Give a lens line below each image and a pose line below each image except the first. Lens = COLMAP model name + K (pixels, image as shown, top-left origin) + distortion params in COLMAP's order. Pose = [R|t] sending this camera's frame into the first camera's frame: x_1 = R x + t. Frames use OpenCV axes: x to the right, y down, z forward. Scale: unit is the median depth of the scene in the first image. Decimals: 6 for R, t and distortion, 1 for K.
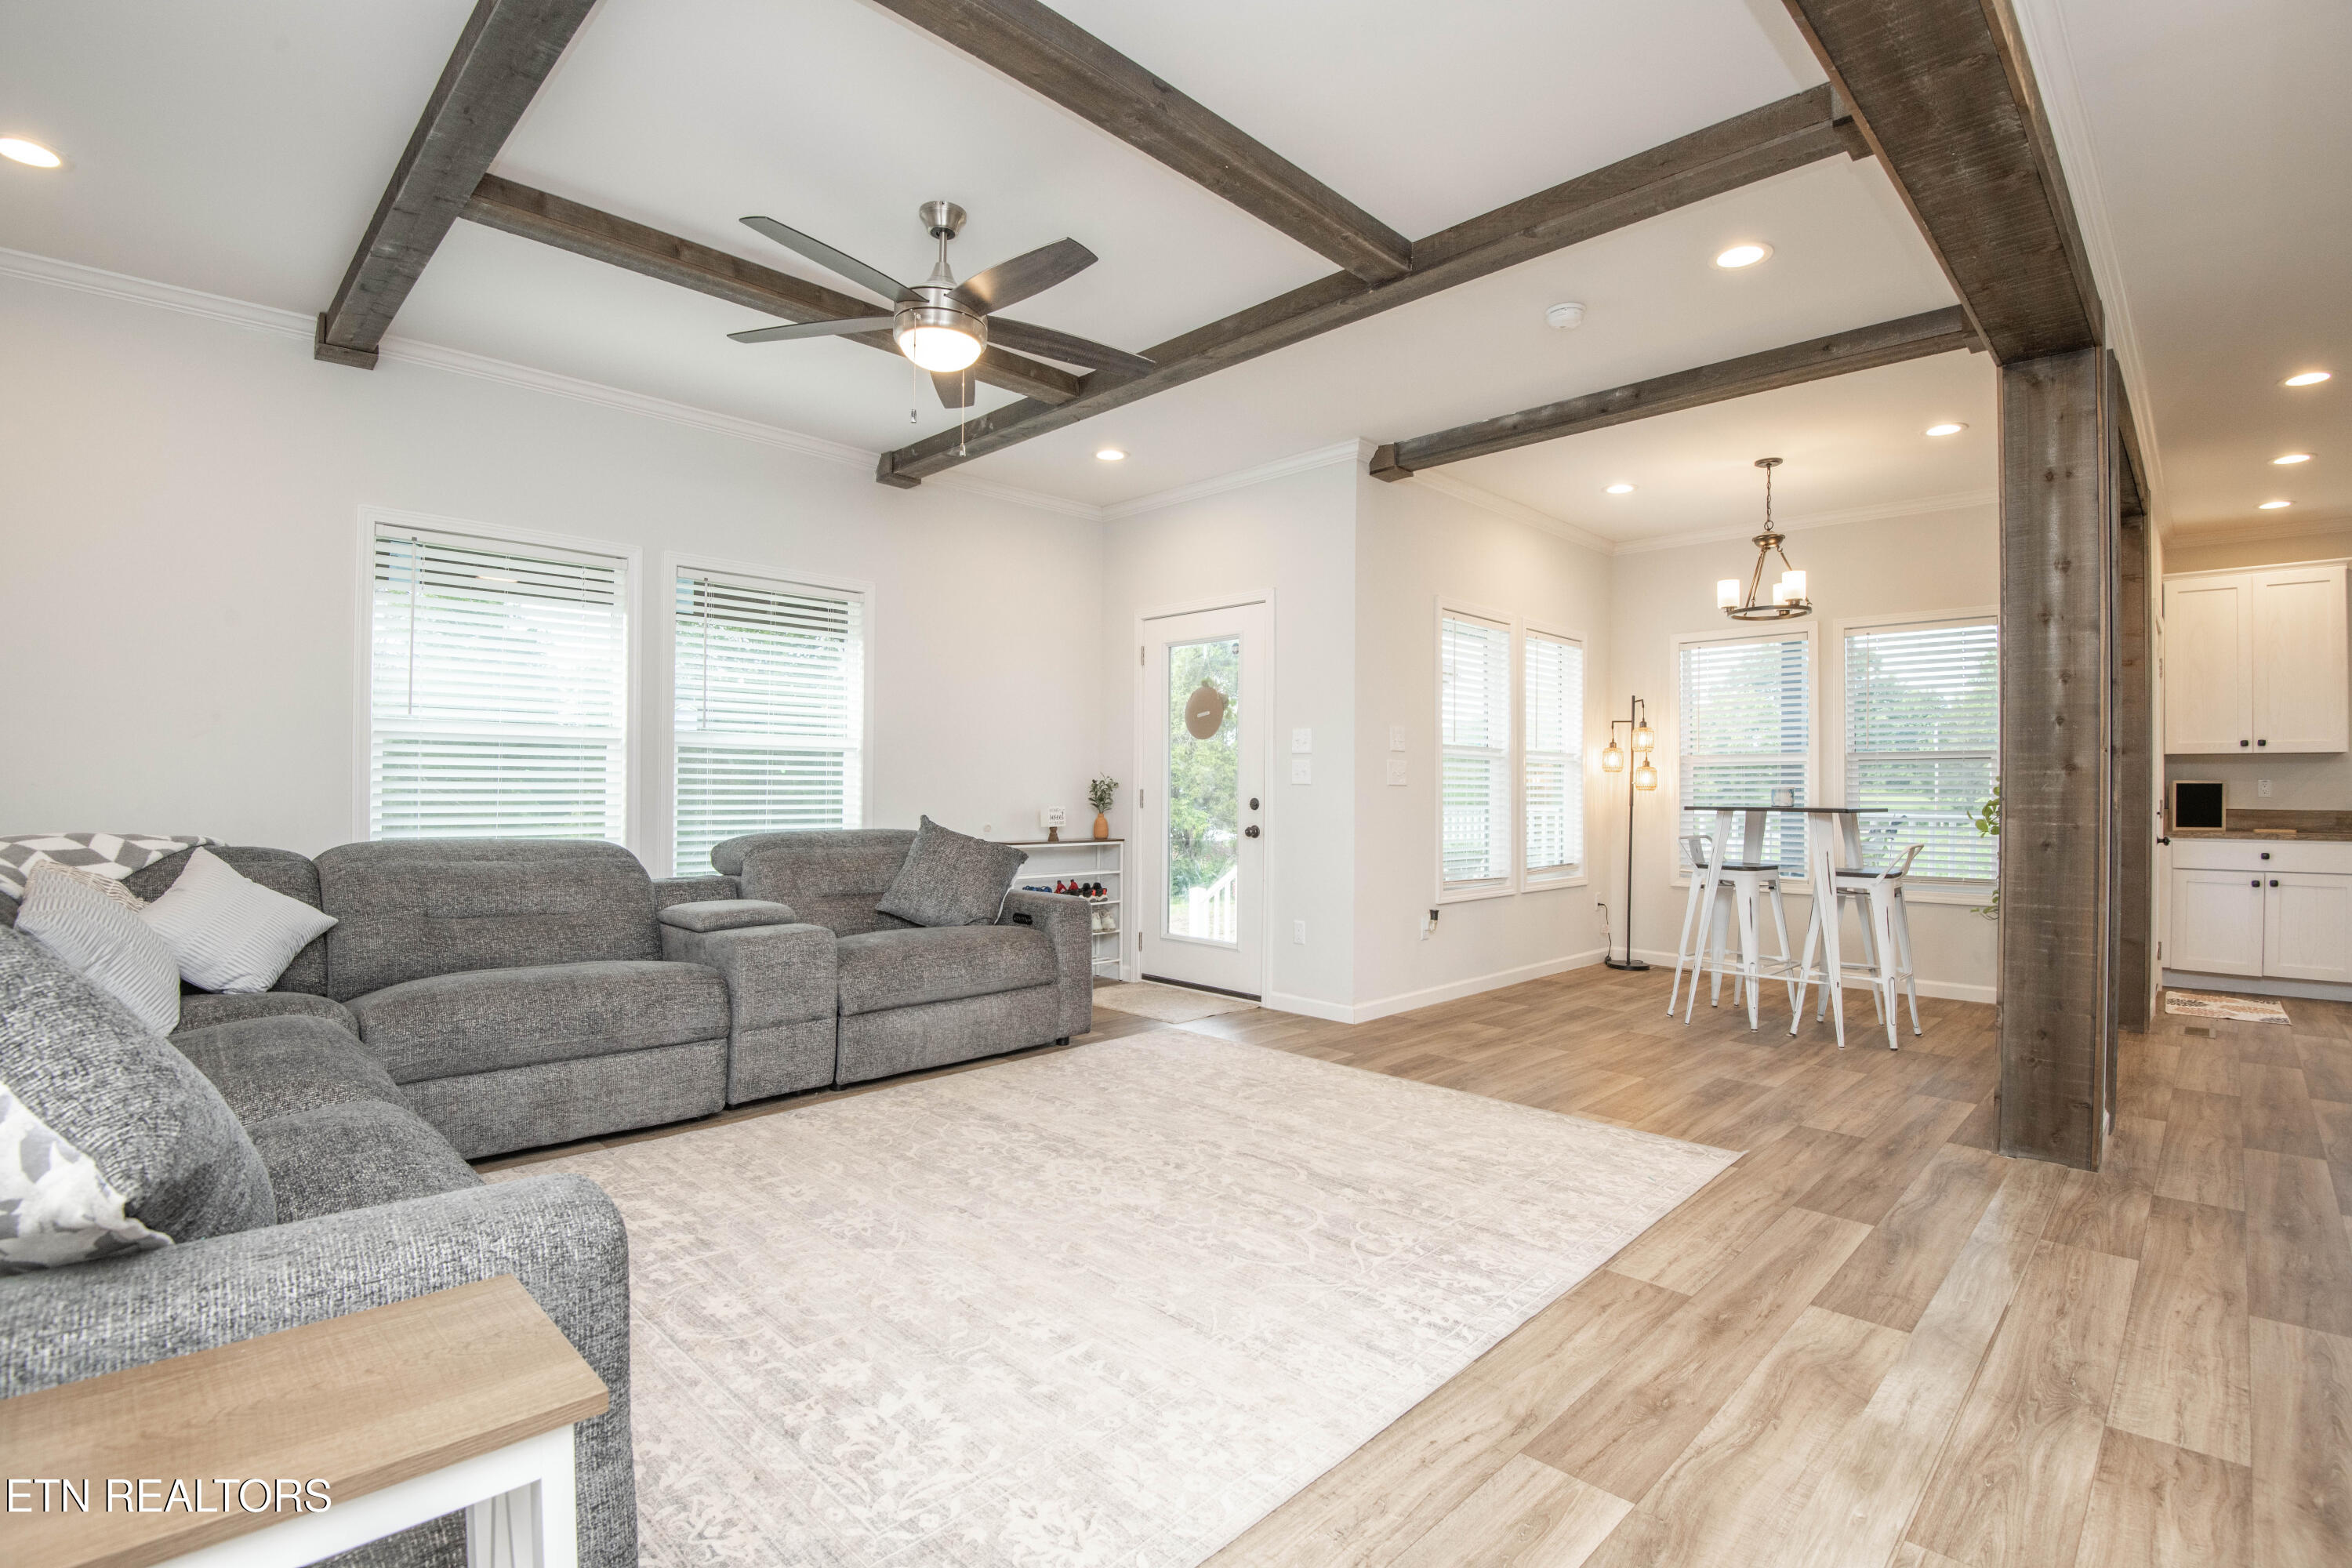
lens RADIAL K [[1091.6, 0, 1179.6], [0, 1091.6, 774.1], [0, 0, 1]] dist [-0.001108, -0.020458]
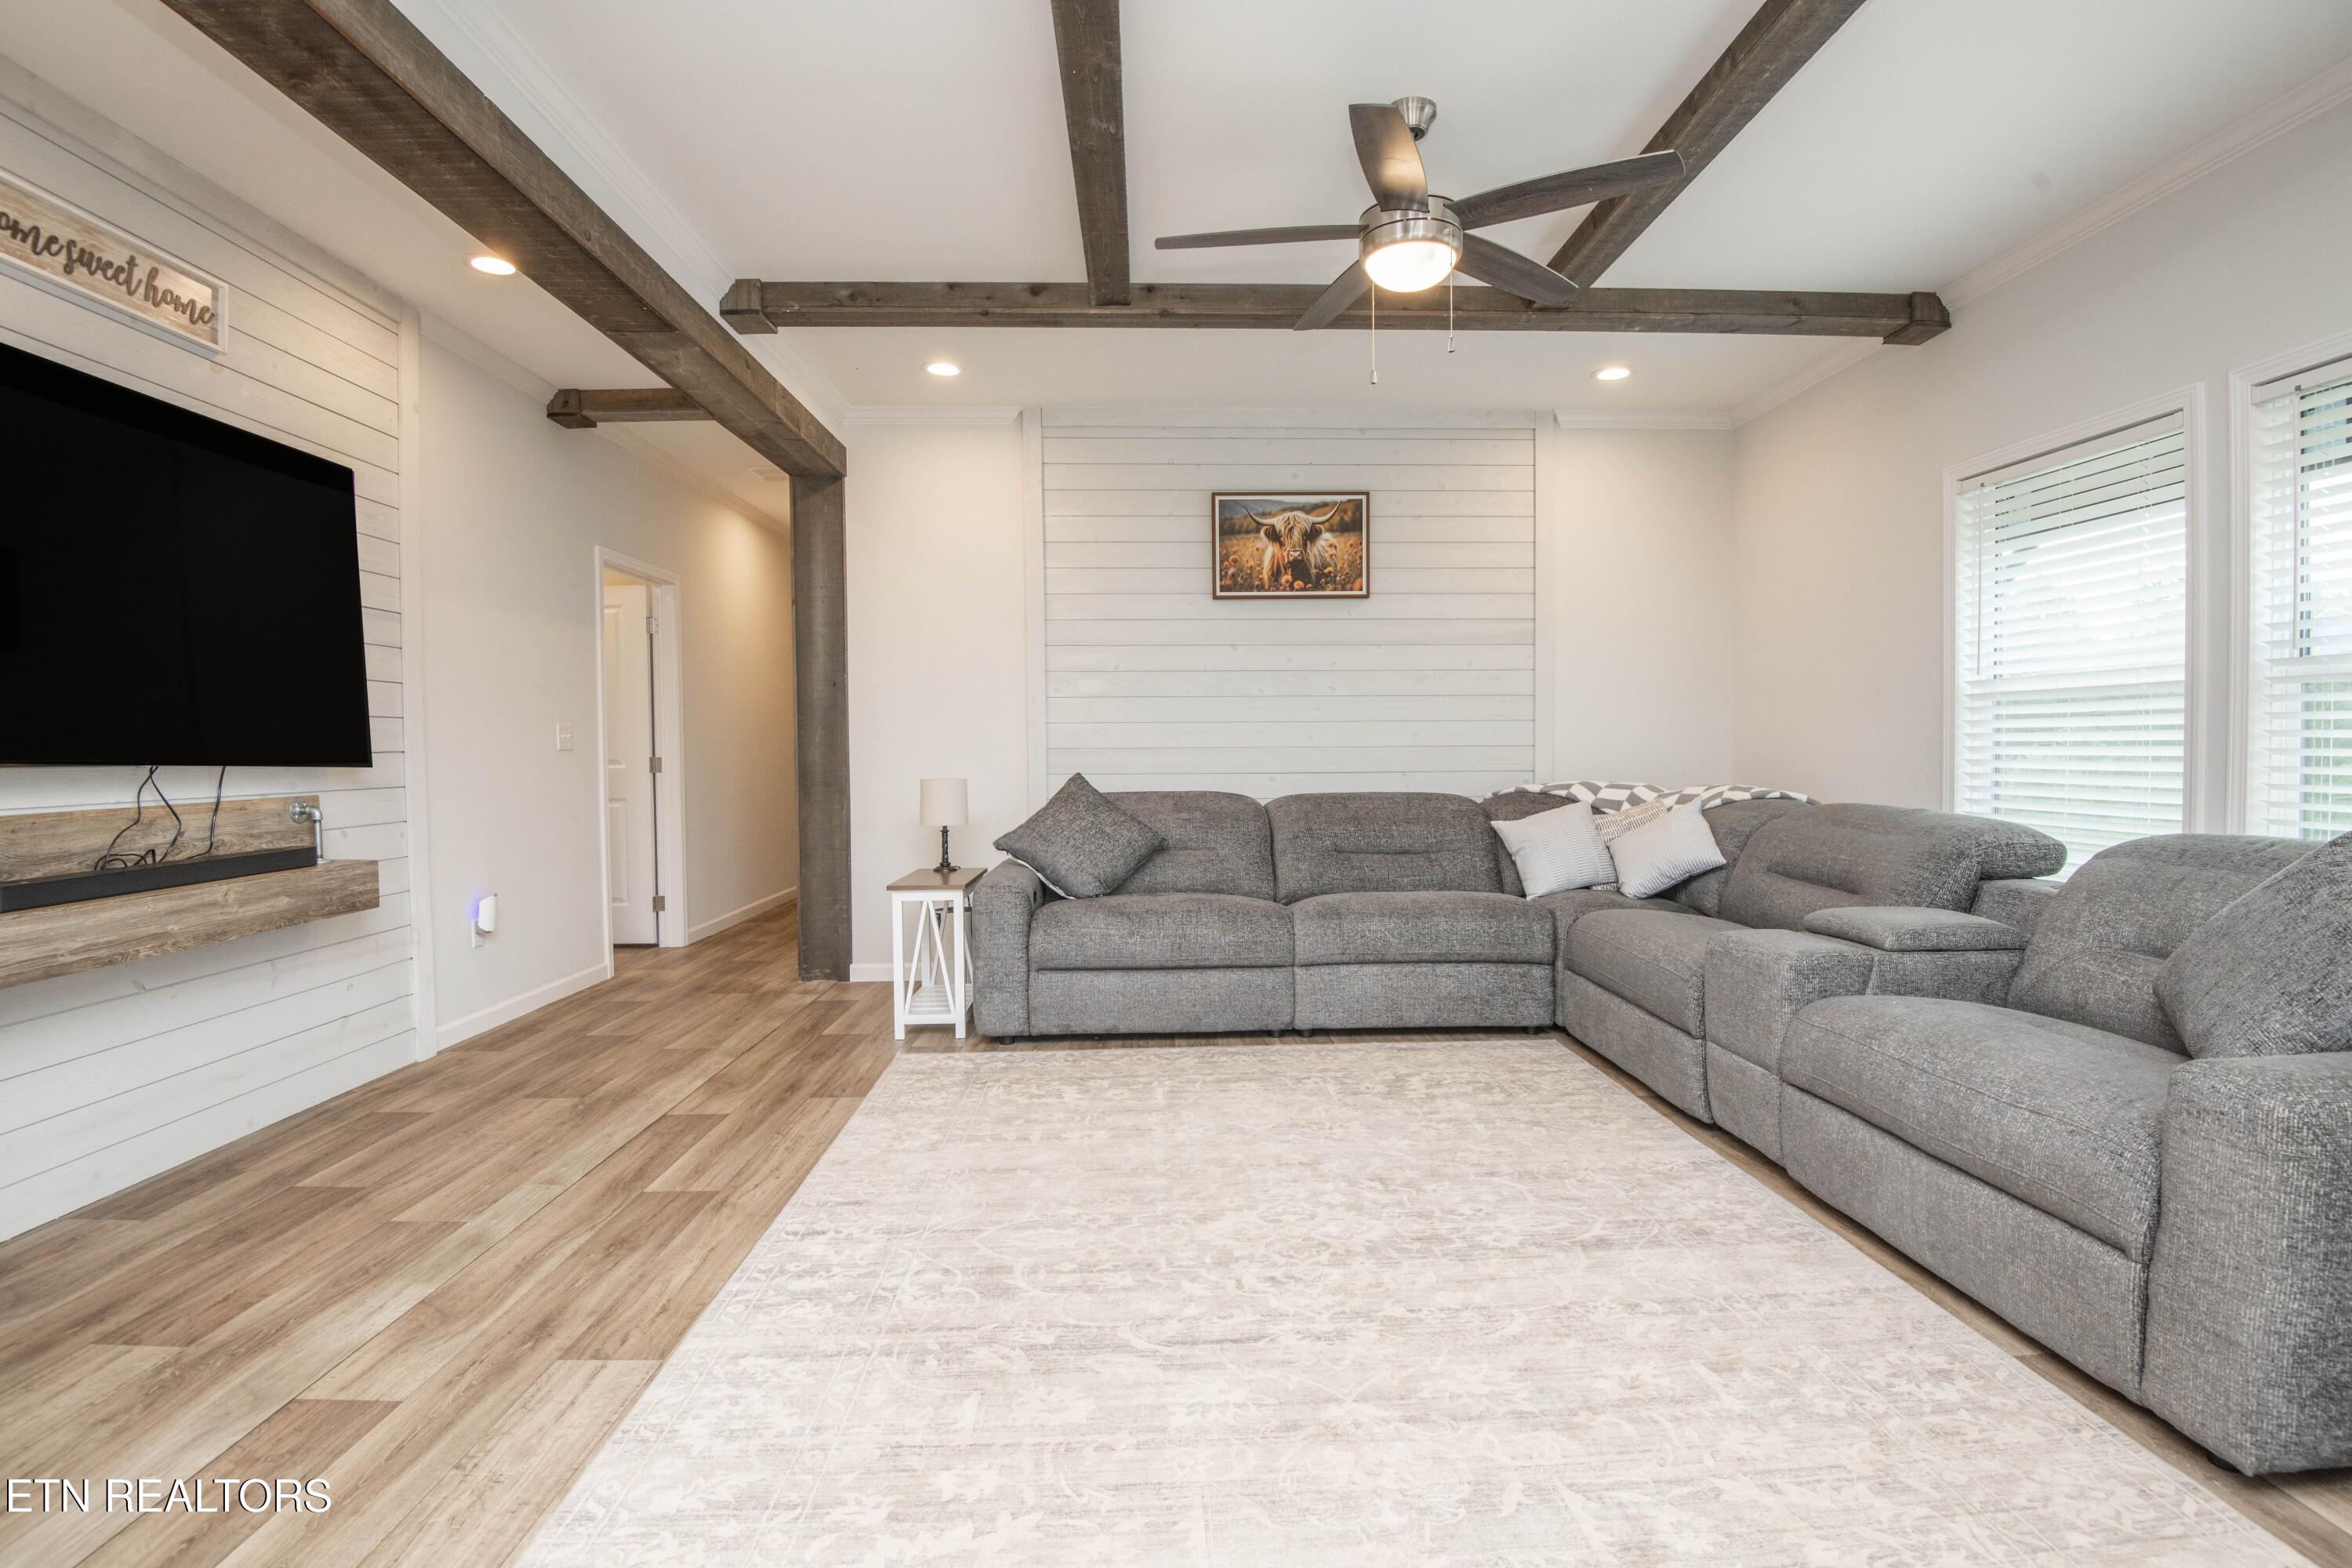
lens RADIAL K [[1076.4, 0, 1176.0], [0, 1076.4, 784.0], [0, 0, 1]] dist [-0.012470, -0.017440]
pose [[-0.685243, 0.020958, -0.728013, 0.441685], [0.009516, 0.999758, 0.019824, 0.014997], [0.728253, 0.006657, -0.685276, 1.151503]]
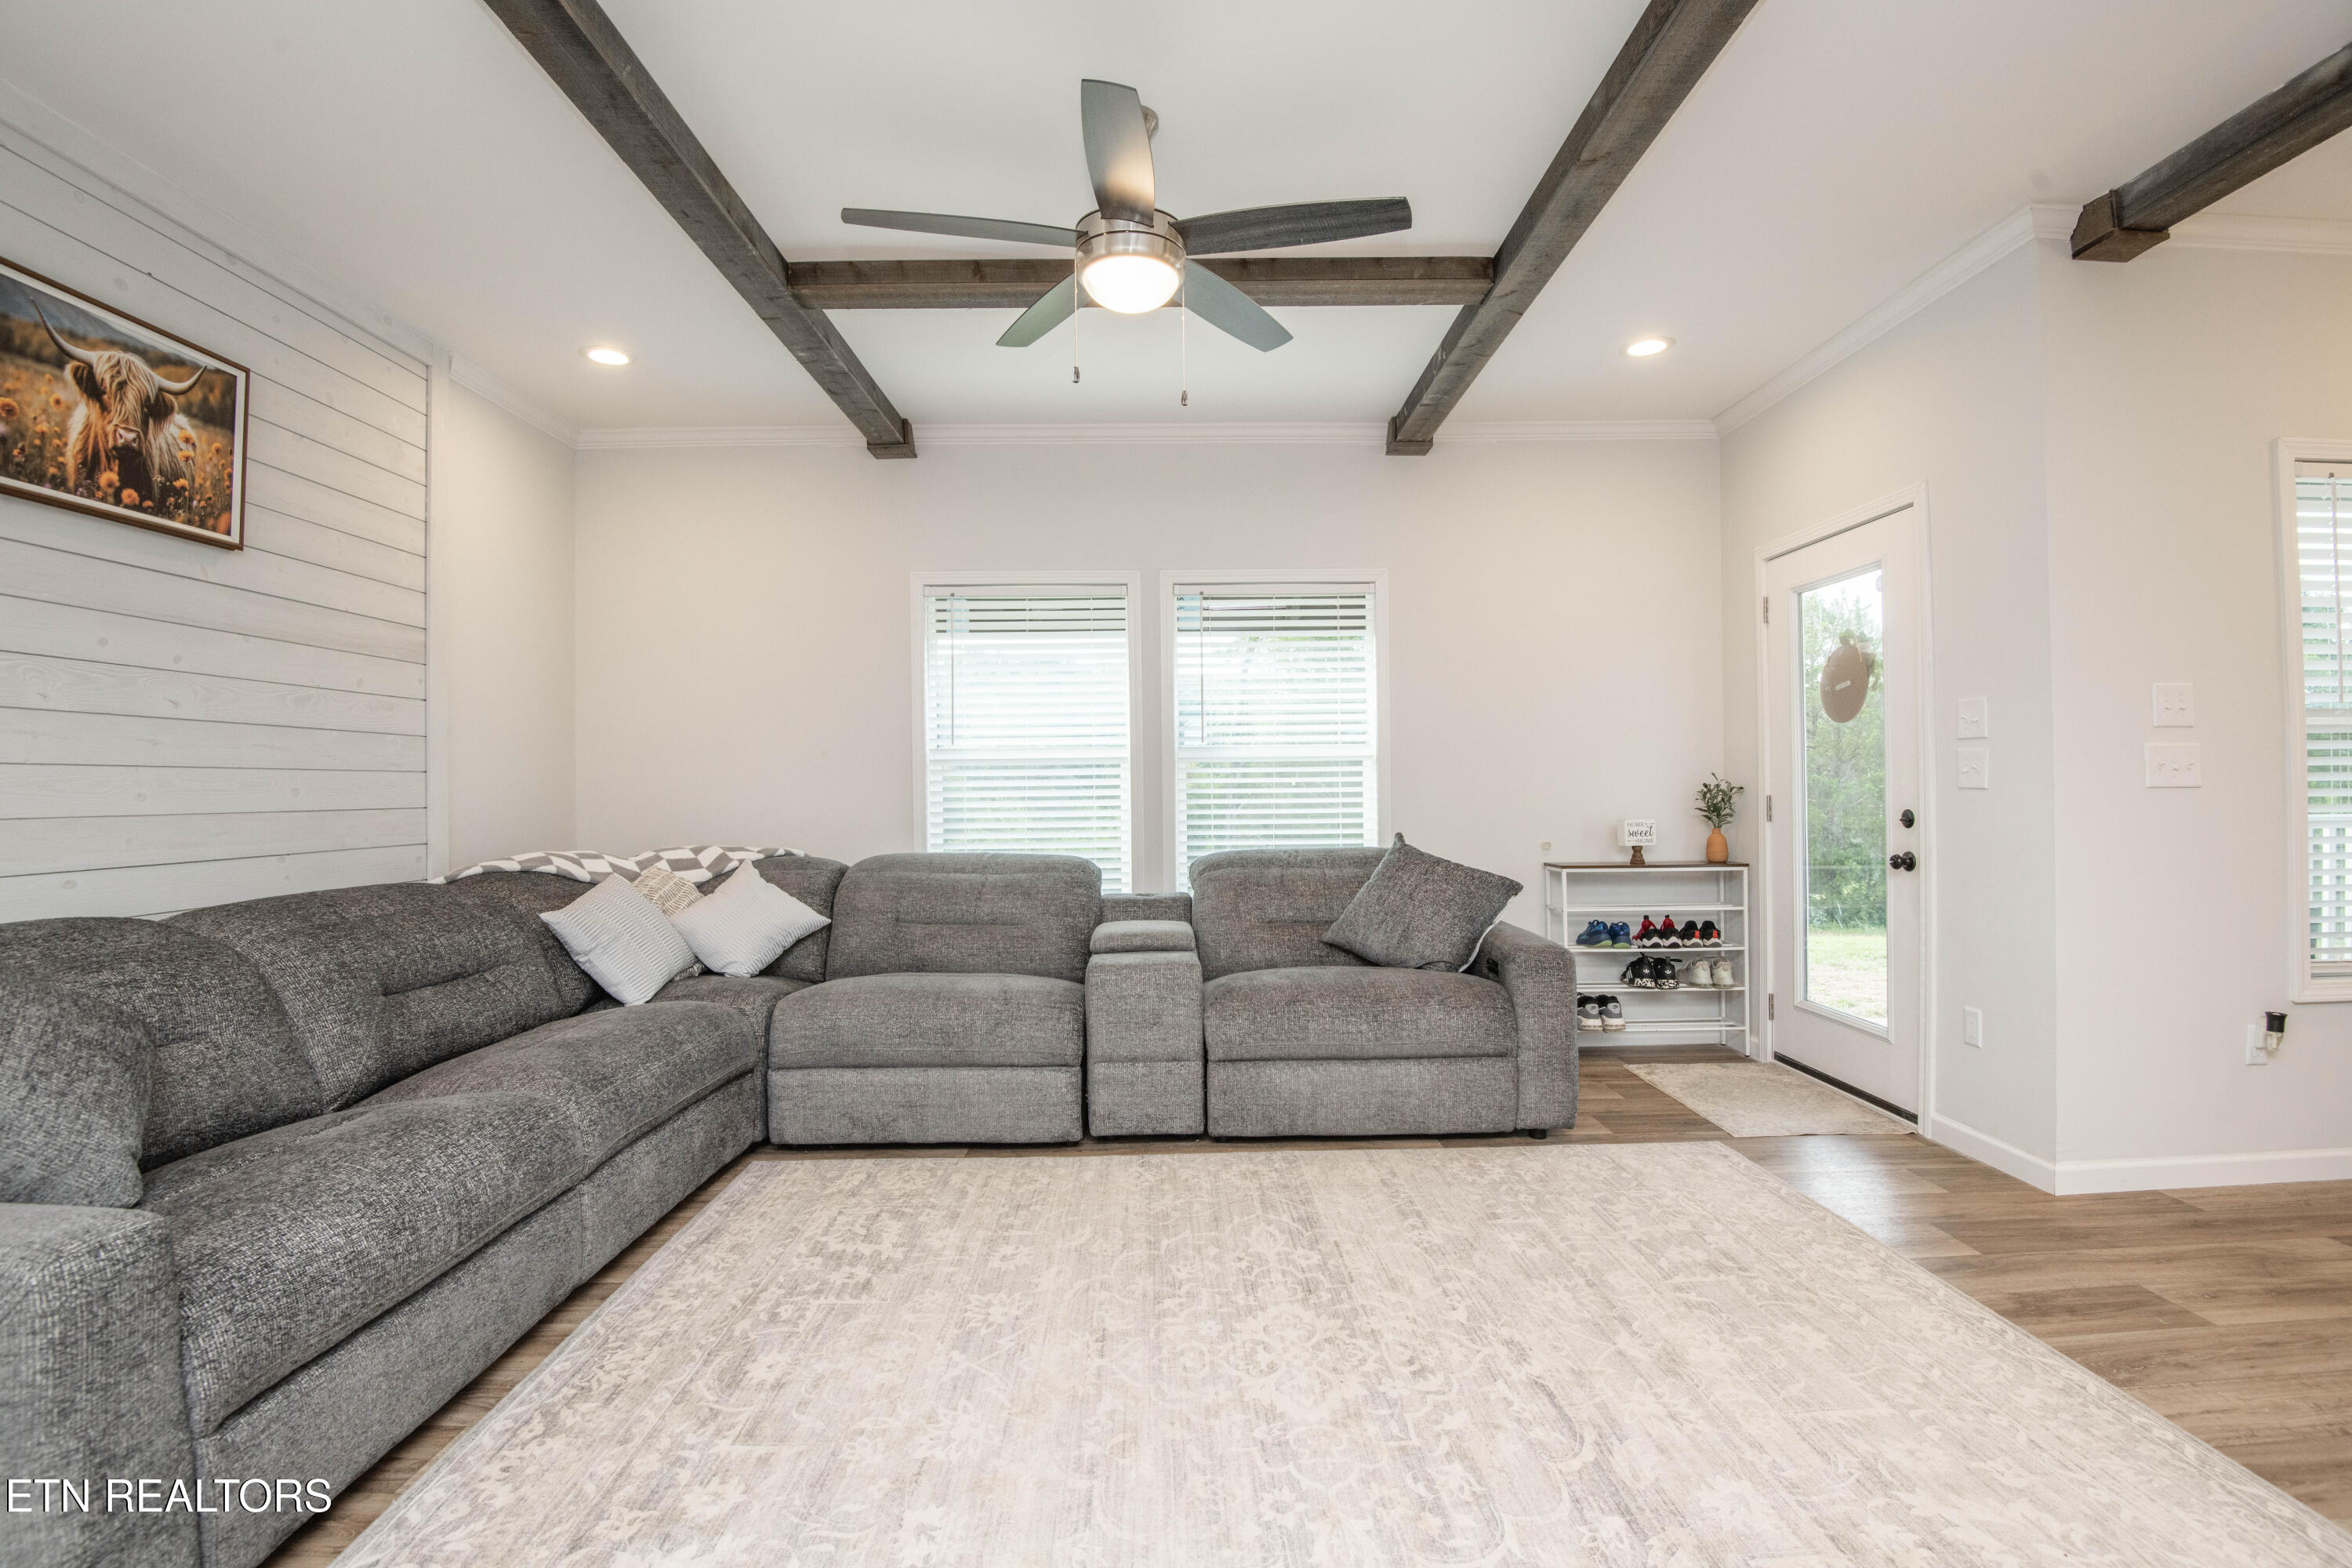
lens RADIAL K [[1091.6, 0, 1179.6], [0, 1091.6, 774.1], [0, 0, 1]] dist [-0.001108, -0.020458]
pose [[0.713722, -0.024469, -0.700002, 0.300107], [0.025675, 0.999632, -0.008764, -0.006400], [0.699959, -0.011717, 0.714087, 0.336669]]
